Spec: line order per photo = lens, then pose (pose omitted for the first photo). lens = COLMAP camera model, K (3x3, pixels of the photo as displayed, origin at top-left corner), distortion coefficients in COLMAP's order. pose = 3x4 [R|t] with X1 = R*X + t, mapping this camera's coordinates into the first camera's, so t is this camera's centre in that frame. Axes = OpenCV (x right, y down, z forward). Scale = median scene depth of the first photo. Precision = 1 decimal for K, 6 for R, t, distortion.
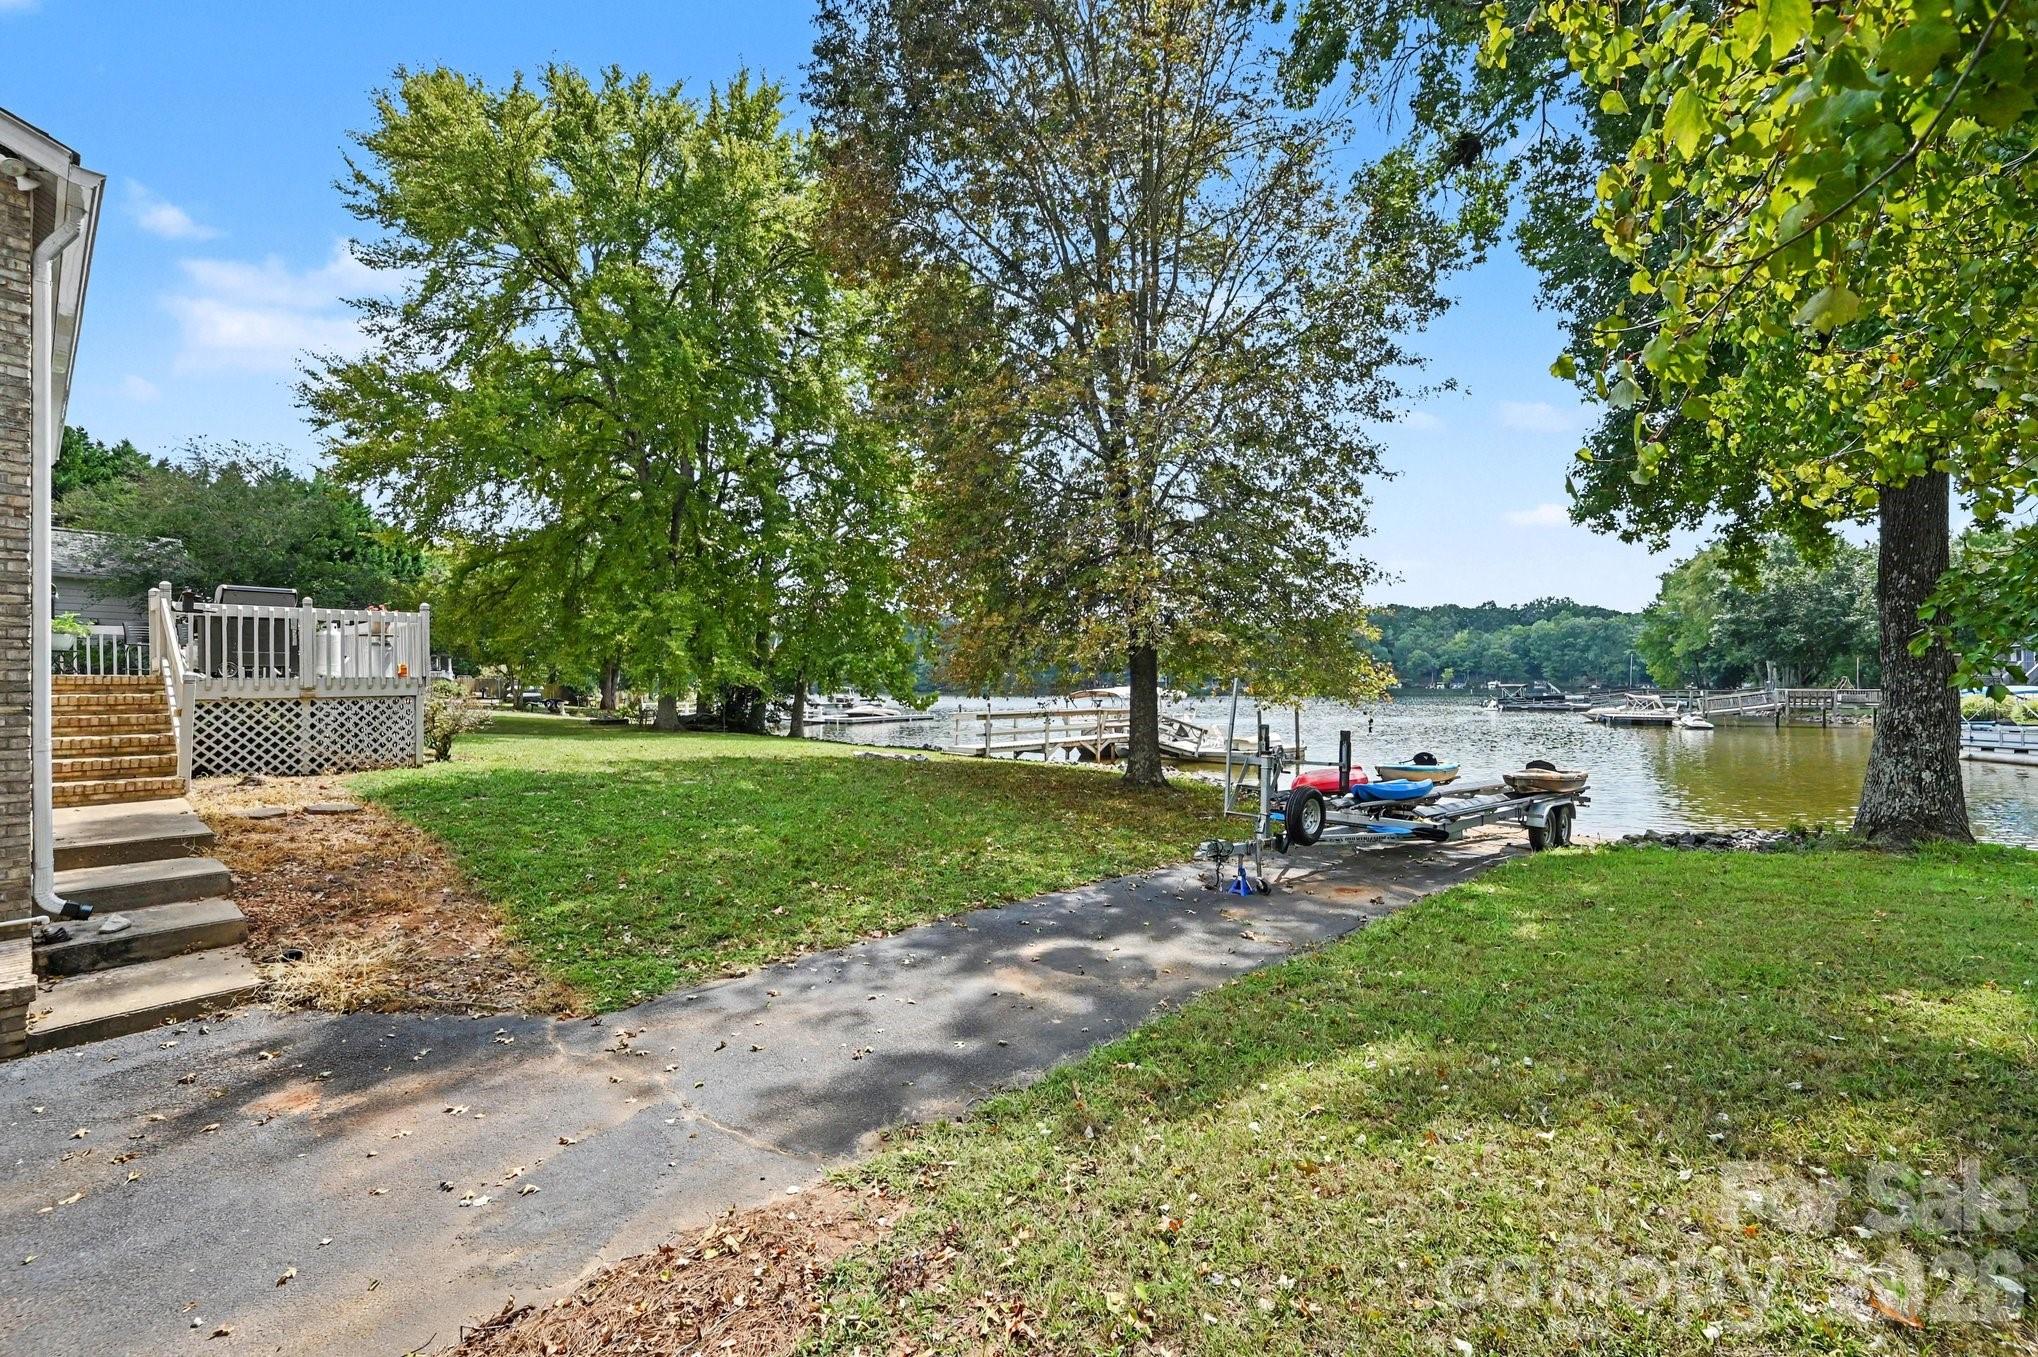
lens RADIAL K [[812.6, 0, 1017.1], [0, 812.6, 683.8], [0, 0, 1]] dist [-0.024969, -0.000180]
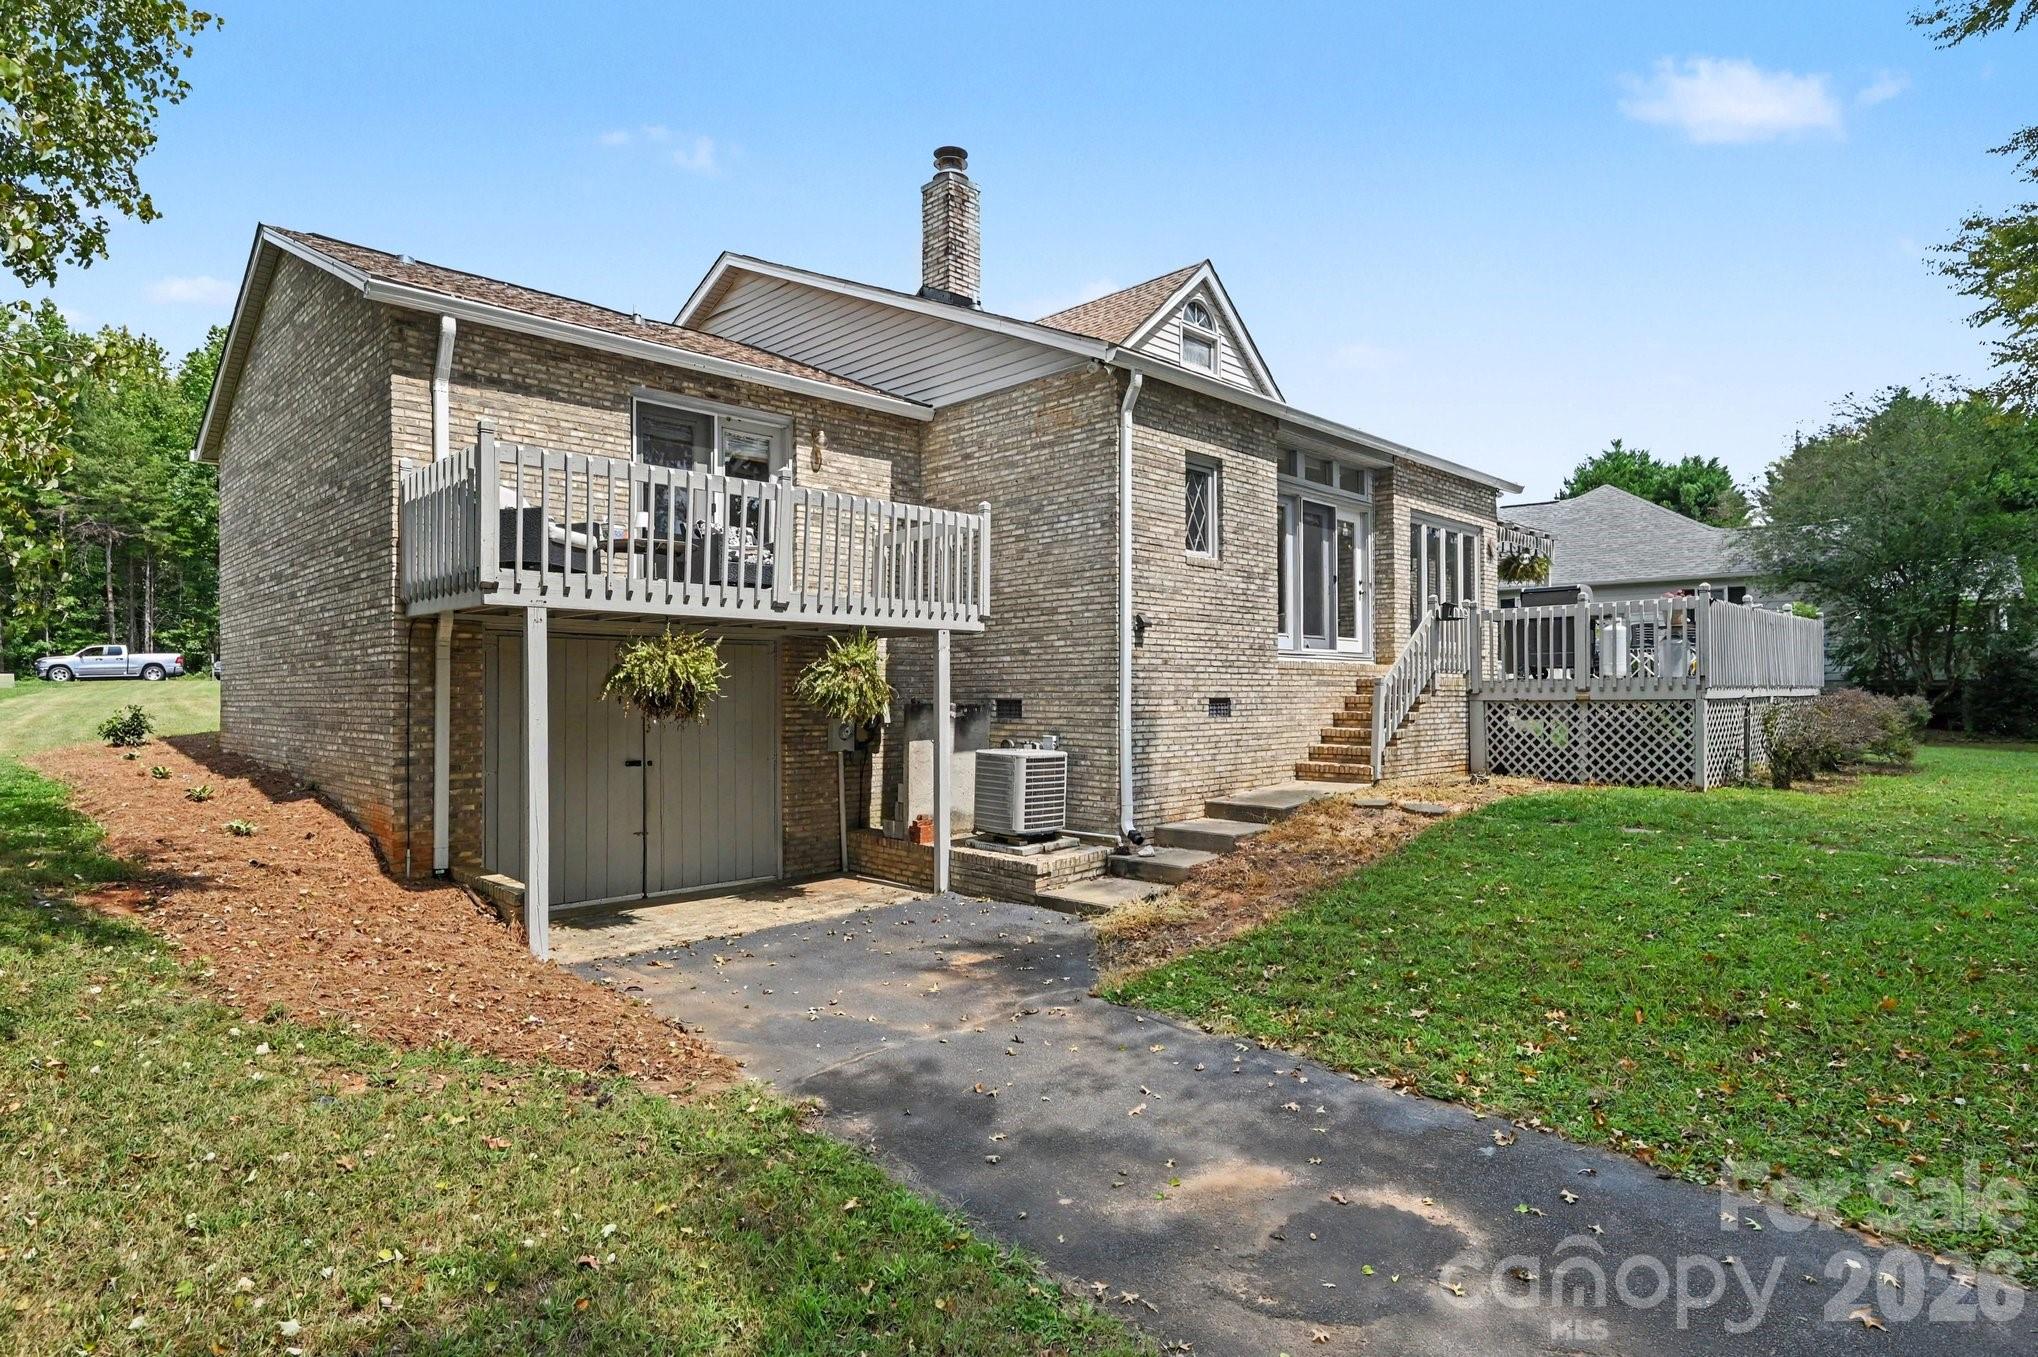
lens RADIAL K [[1075.0, 0, 1017.9], [0, 1075.0, 679.6], [0, 0, 1]] dist [-0.006611, -0.002491]
pose [[-0.101280, -0.007474, -0.994830, 0.875954], [0.000975, 0.999971, -0.007612, 0.005132], [0.994857, -0.001741, -0.101270, 1.008533]]
